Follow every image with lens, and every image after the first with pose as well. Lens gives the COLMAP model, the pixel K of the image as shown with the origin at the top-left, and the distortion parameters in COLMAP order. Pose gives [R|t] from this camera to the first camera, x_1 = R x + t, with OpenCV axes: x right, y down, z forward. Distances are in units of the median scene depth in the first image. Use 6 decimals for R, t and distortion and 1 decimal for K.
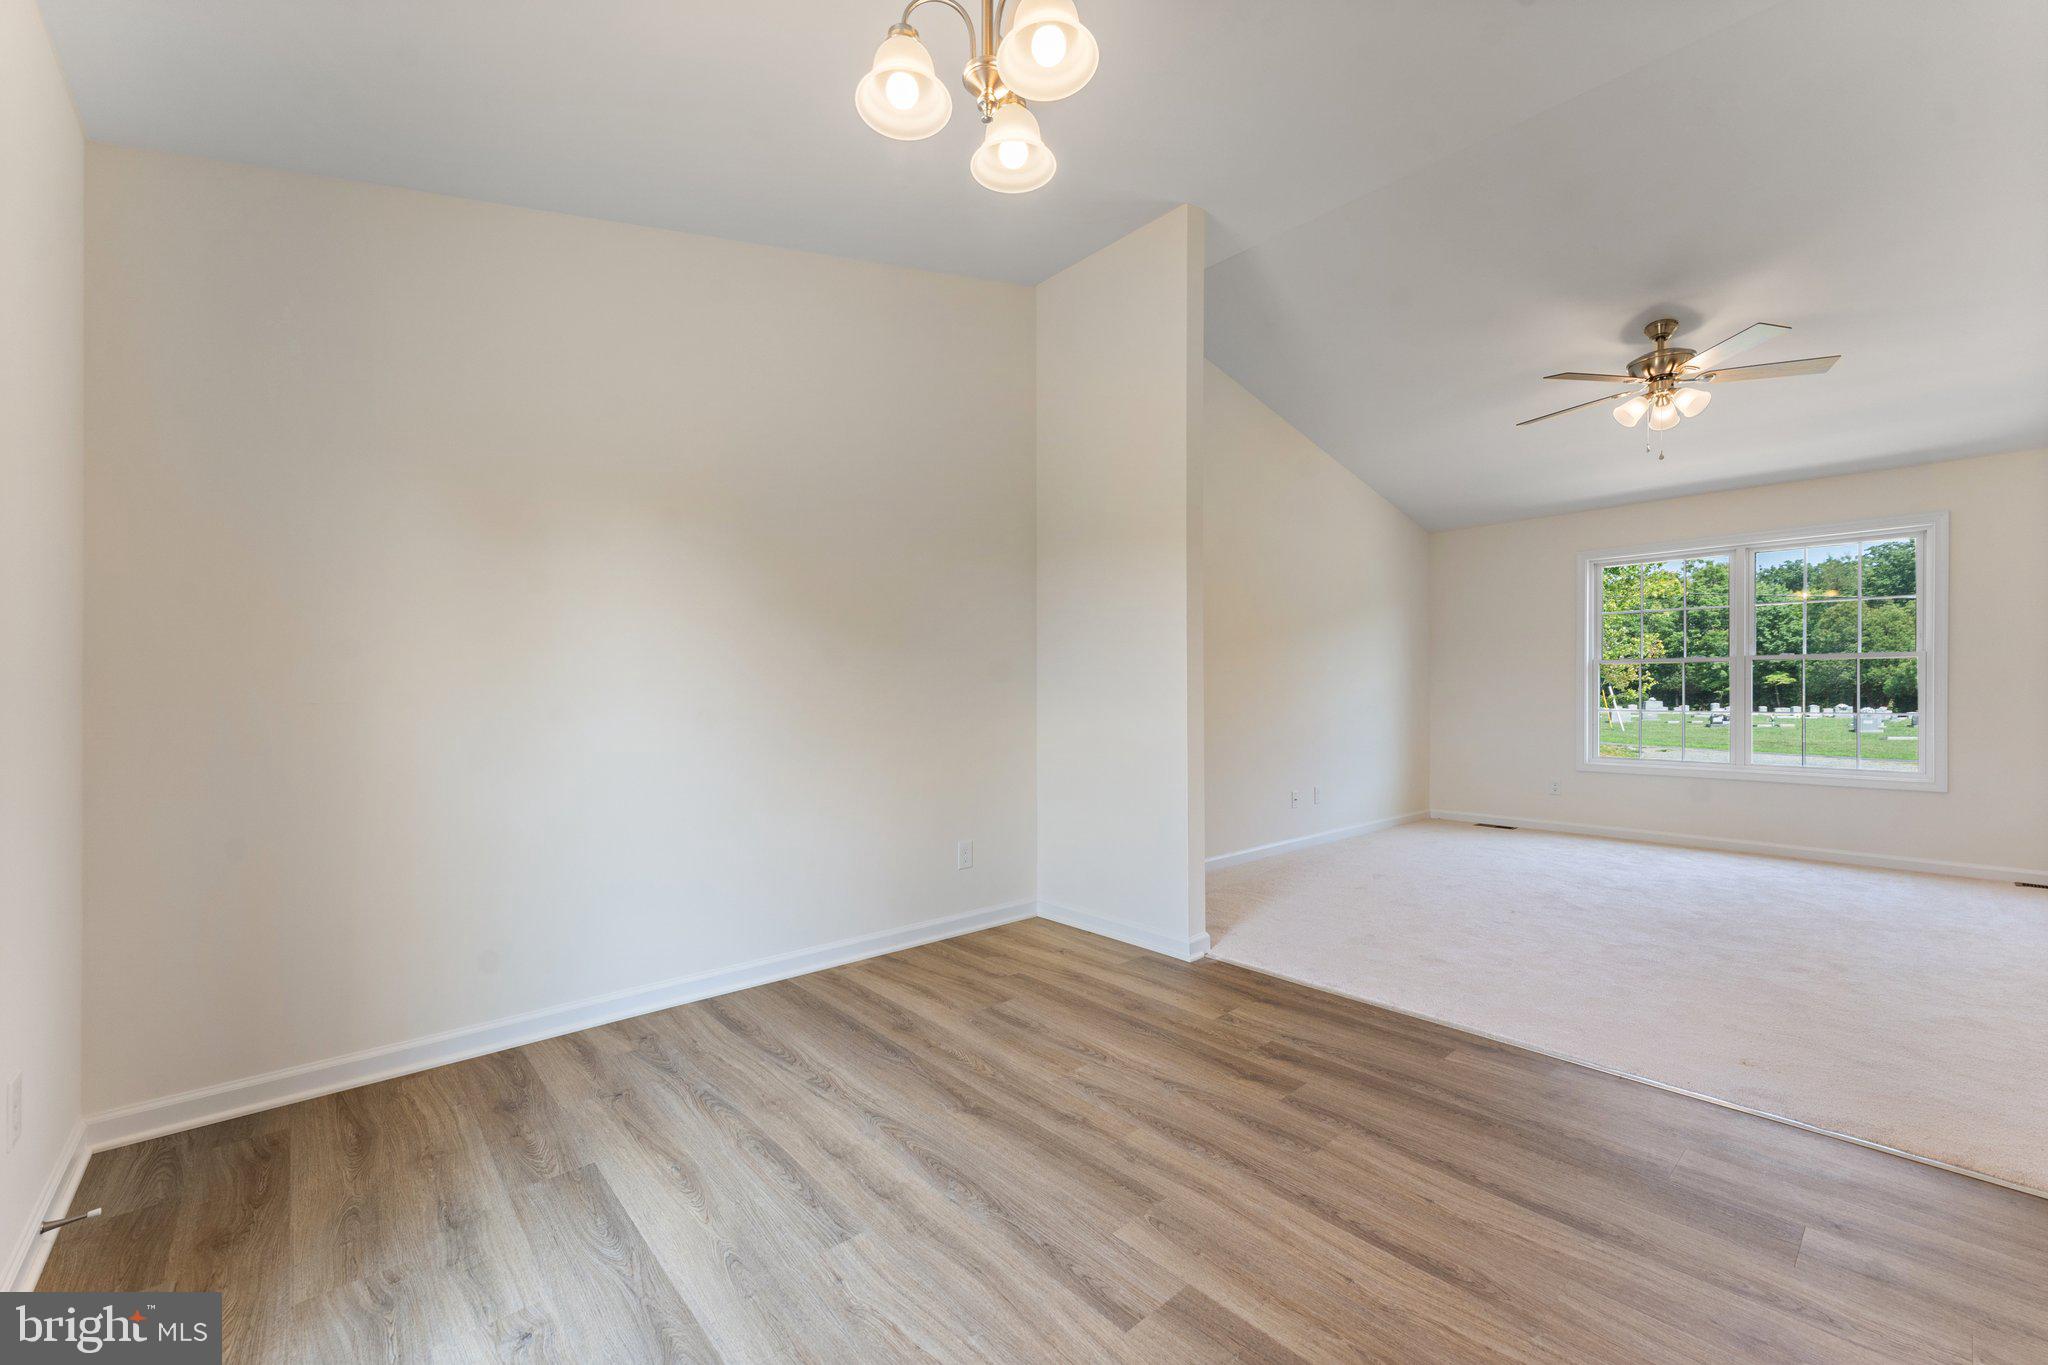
lens RADIAL K [[839.7, 0, 1021.0], [0, 839.7, 678.2], [0, 0, 1]] dist [-0.001767, -0.000685]
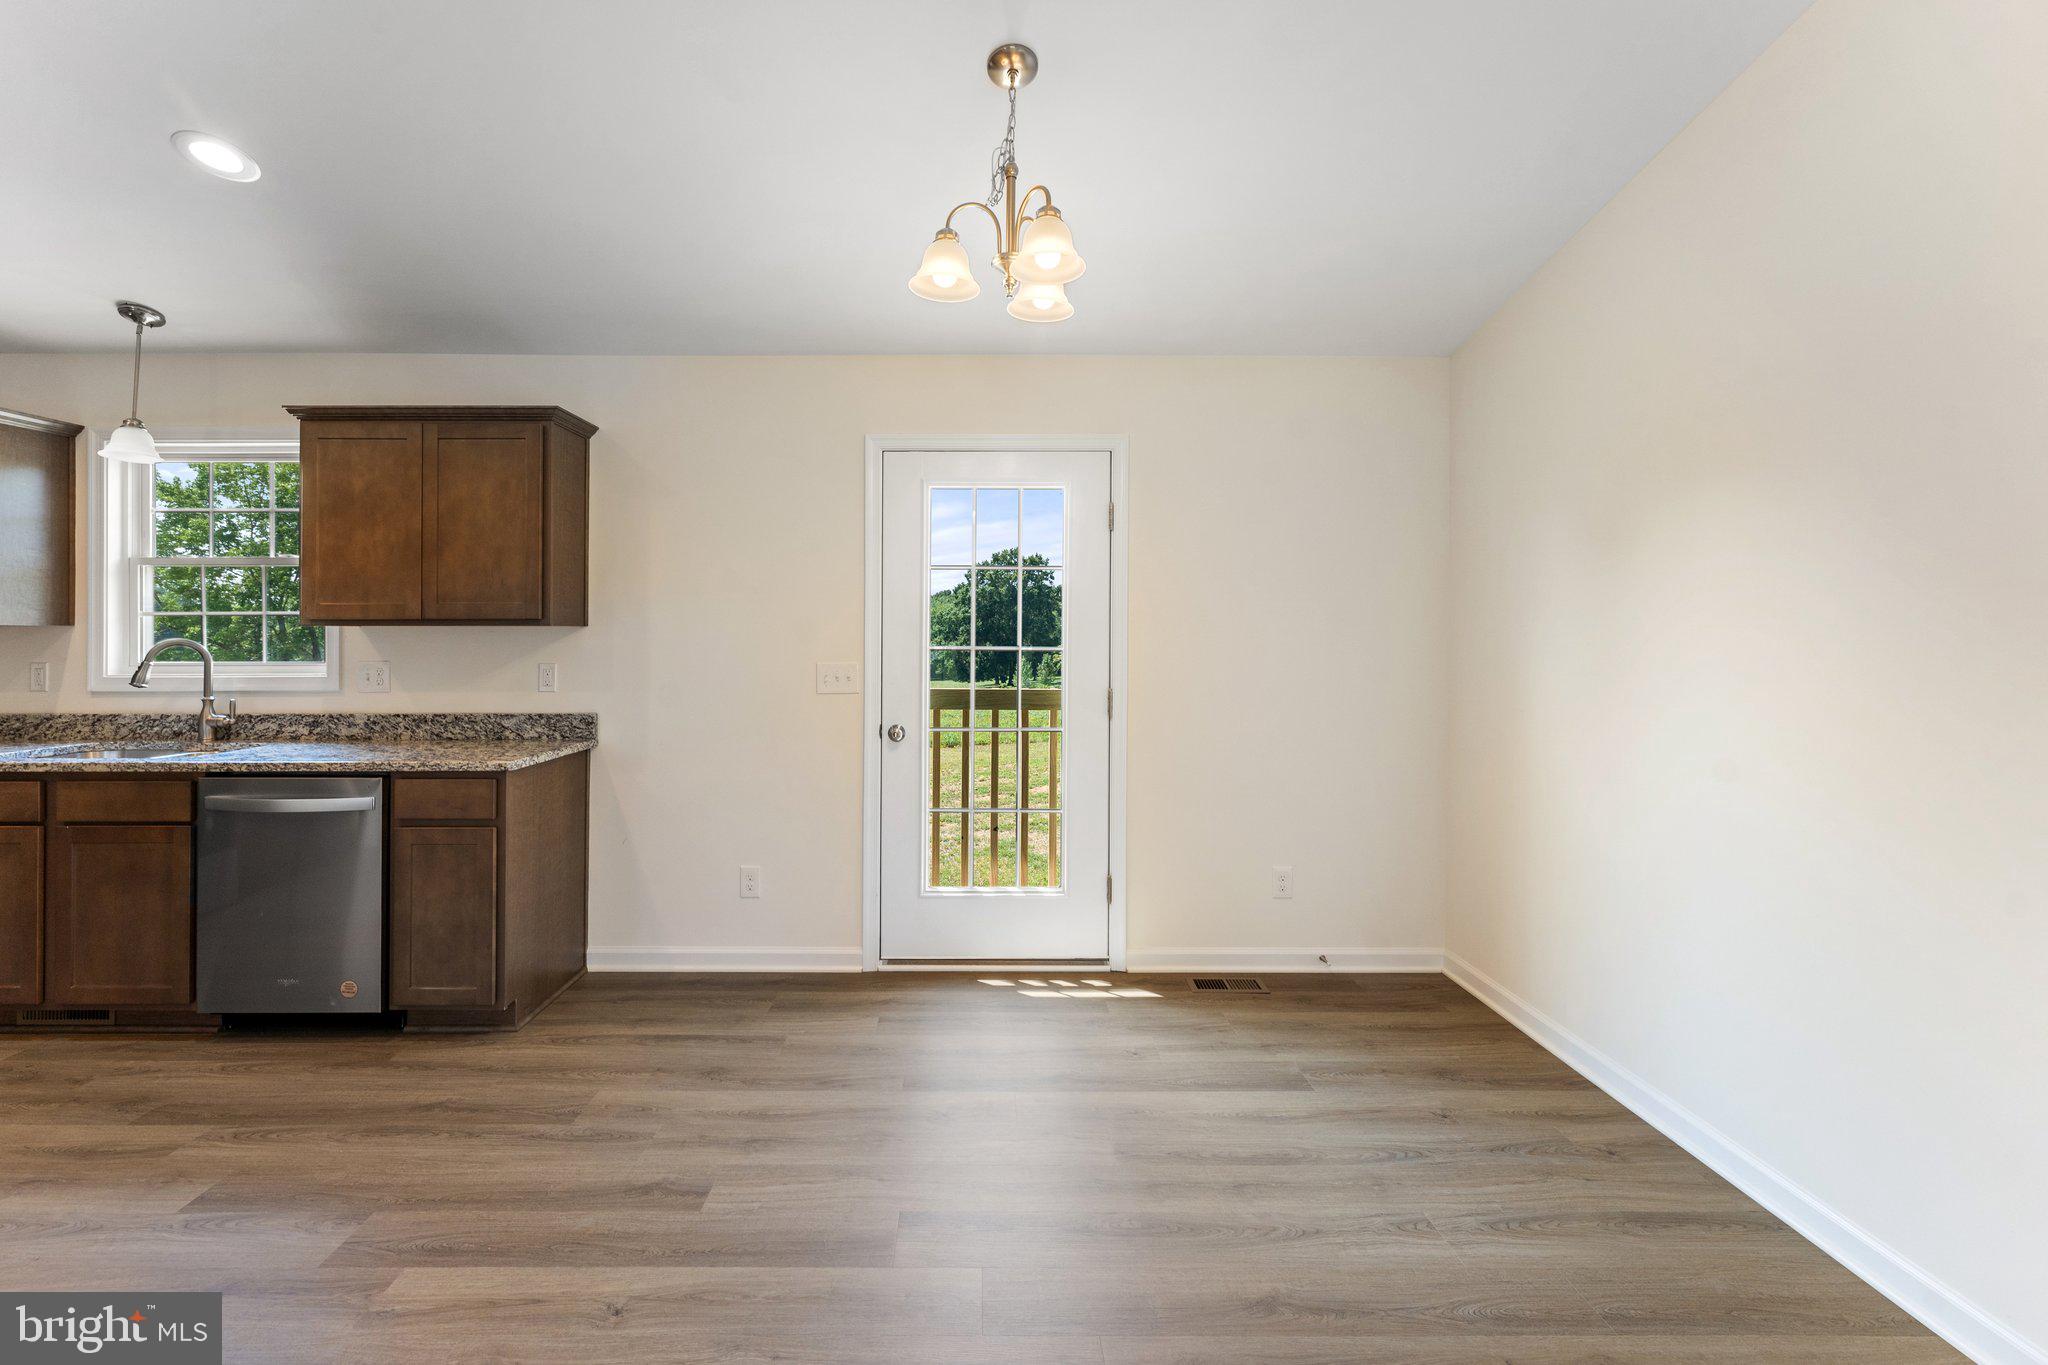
lens RADIAL K [[873.7, 0, 987.6], [0, 873.7, 628.3], [0, 0, 1]] dist [0.001514, -0.000321]
pose [[-0.660687, -0.007098, -0.750628, 0.610978], [0.003320, 0.999918, -0.012378, -0.076936], [0.750654, -0.010670, -0.660609, 1.141272]]
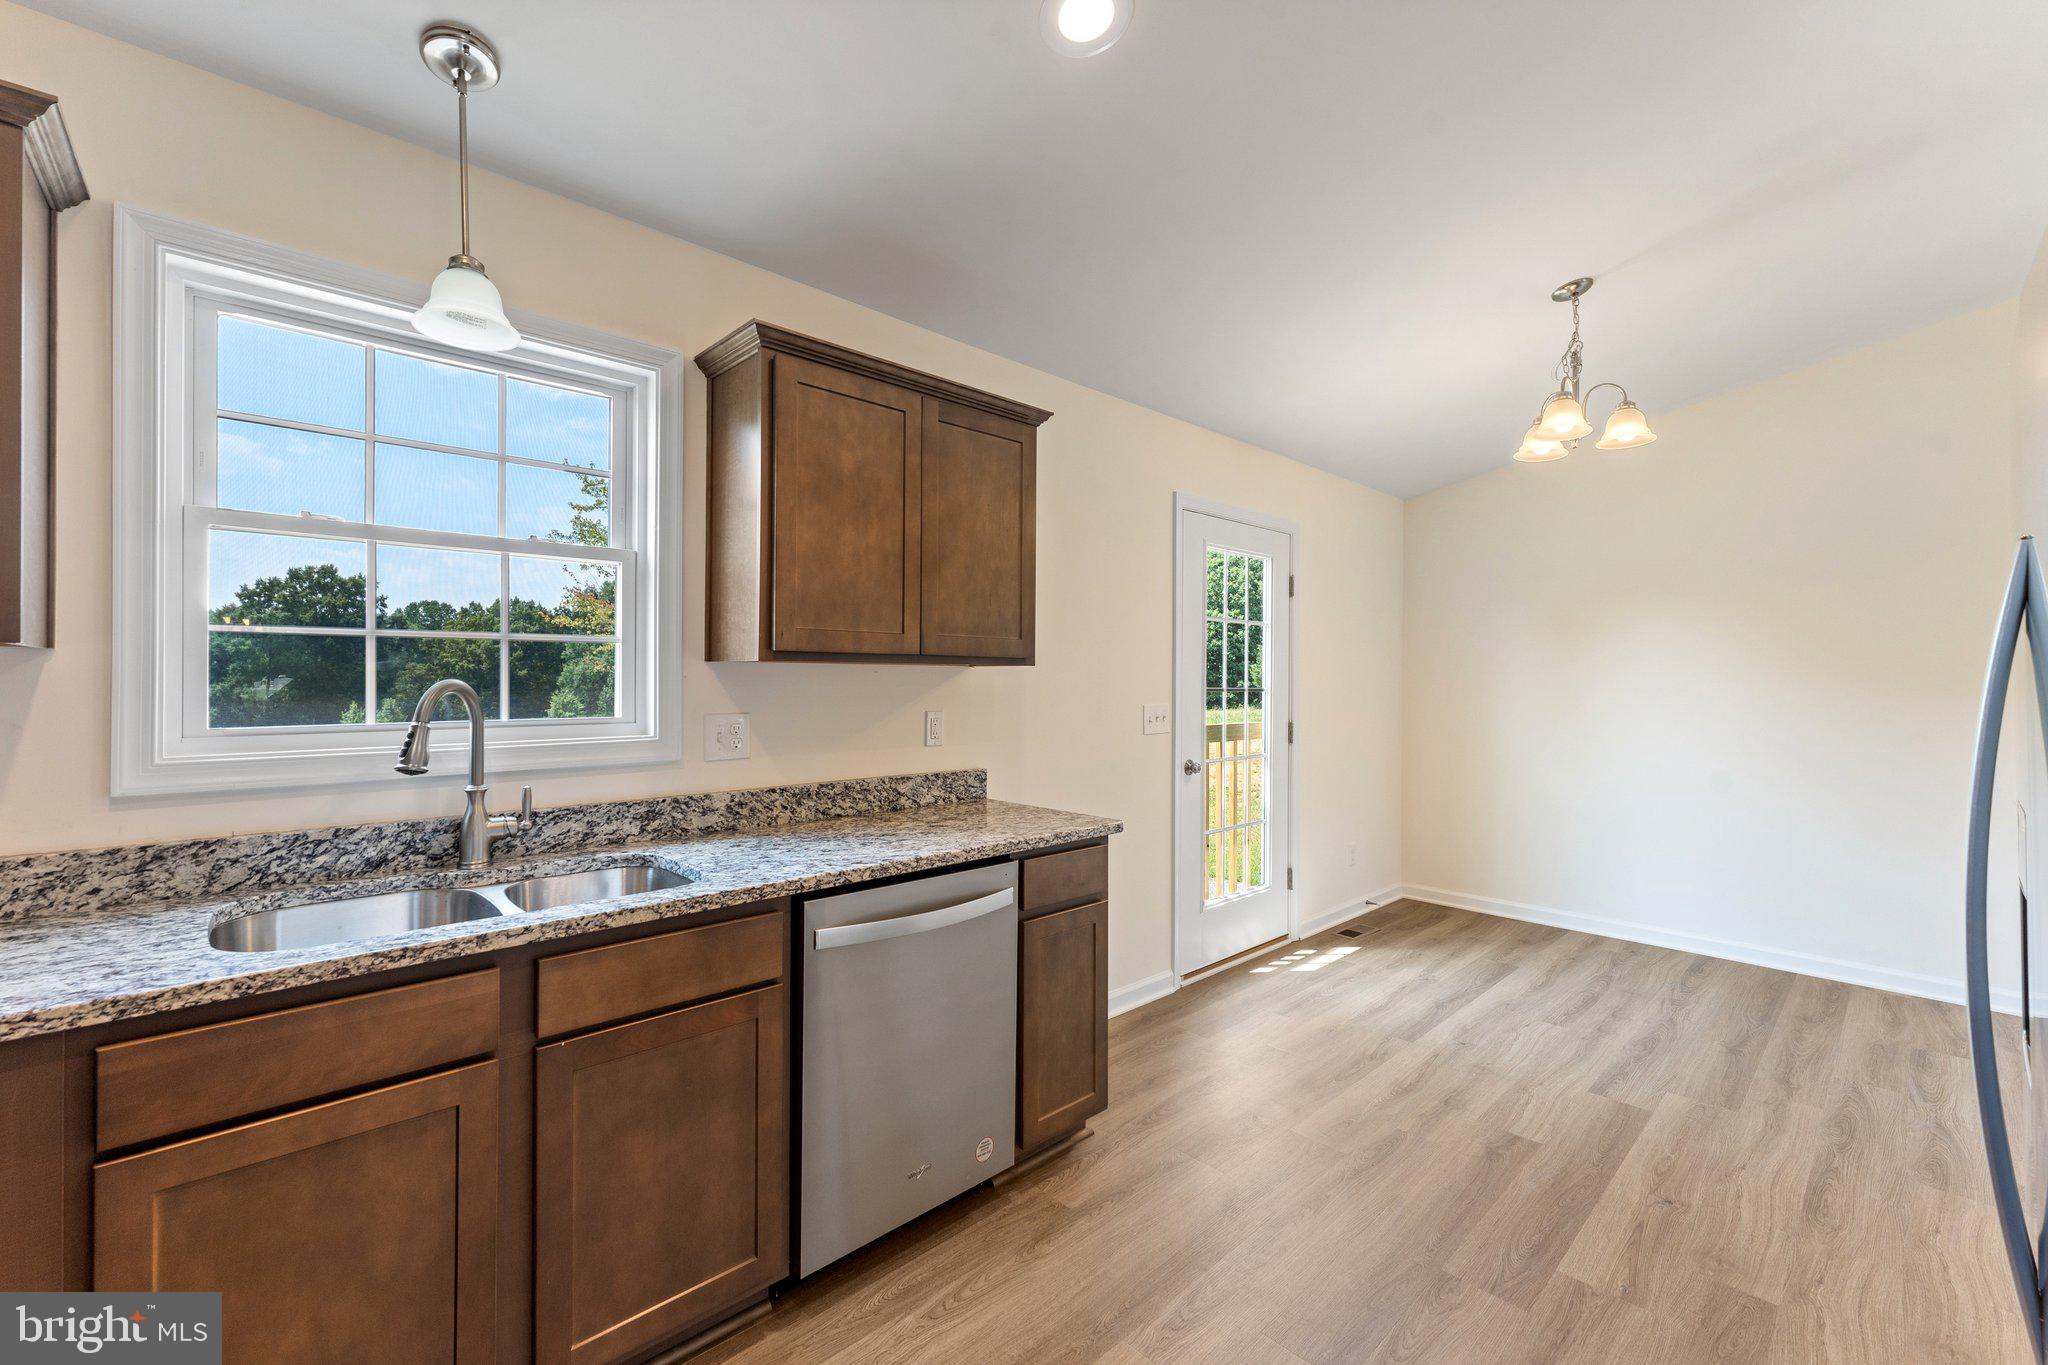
lens RADIAL K [[839.7, 0, 1033.1], [0, 839.7, 672.4], [0, 0, 1]] dist [-0.001767, -0.000685]
pose [[0.031909, -0.008944, -0.999451, 1.104314], [0.000945, 0.999960, -0.008918, -0.080750], [0.999490, -0.000660, 0.031916, -0.167854]]
